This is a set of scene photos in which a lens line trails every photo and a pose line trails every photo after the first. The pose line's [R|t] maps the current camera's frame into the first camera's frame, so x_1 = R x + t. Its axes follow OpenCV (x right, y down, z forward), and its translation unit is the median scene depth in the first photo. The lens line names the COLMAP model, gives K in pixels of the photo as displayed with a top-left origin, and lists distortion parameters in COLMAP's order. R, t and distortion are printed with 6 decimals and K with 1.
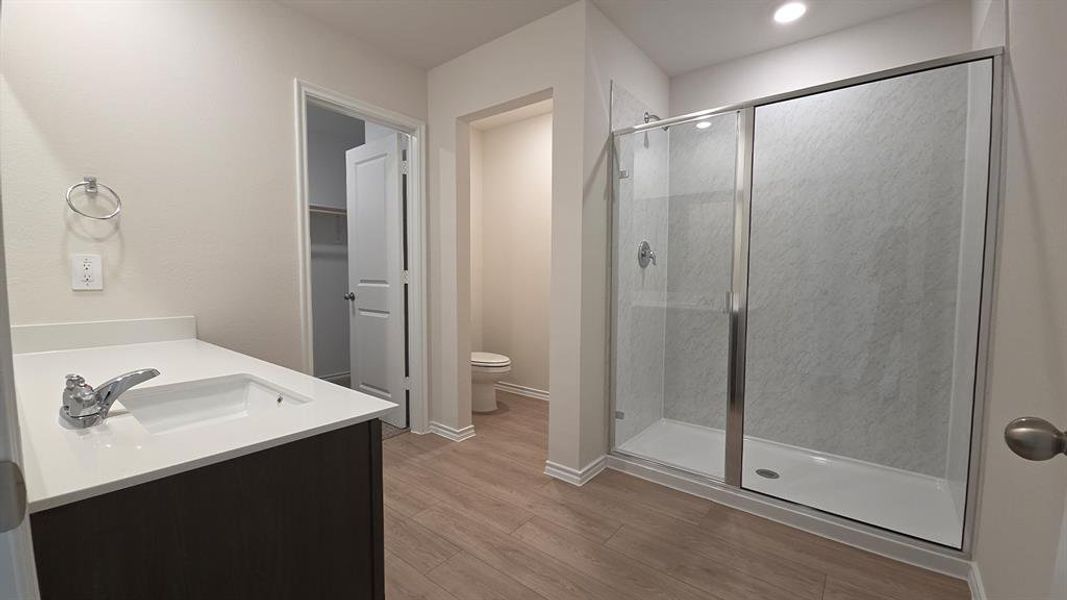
lens RADIAL K [[438.8, 0, 530.7], [0, 438.8, 299.5], [0, 0, 1]] dist [0.002192, 0.000185]
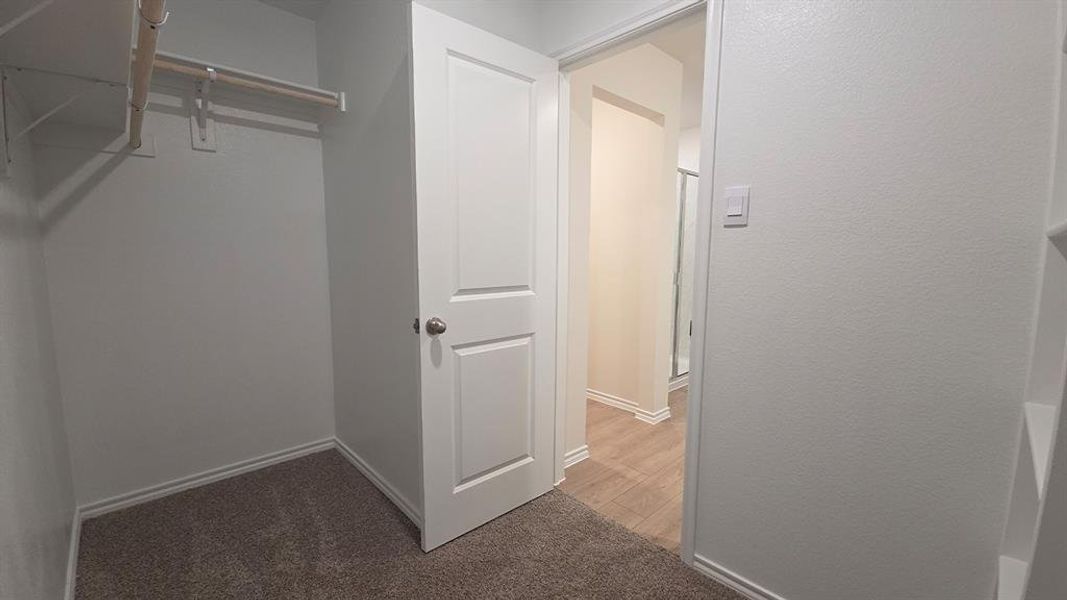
lens RADIAL K [[438.8, 0, 533.0], [0, 438.8, 299.5], [0, 0, 1]] dist [0.002192, 0.000185]
pose [[0.129546, -0.115964, 0.984769, -0.881451], [0.055250, 0.992439, 0.109599, -0.084779], [-0.990033, 0.040210, 0.134973, 0.843237]]
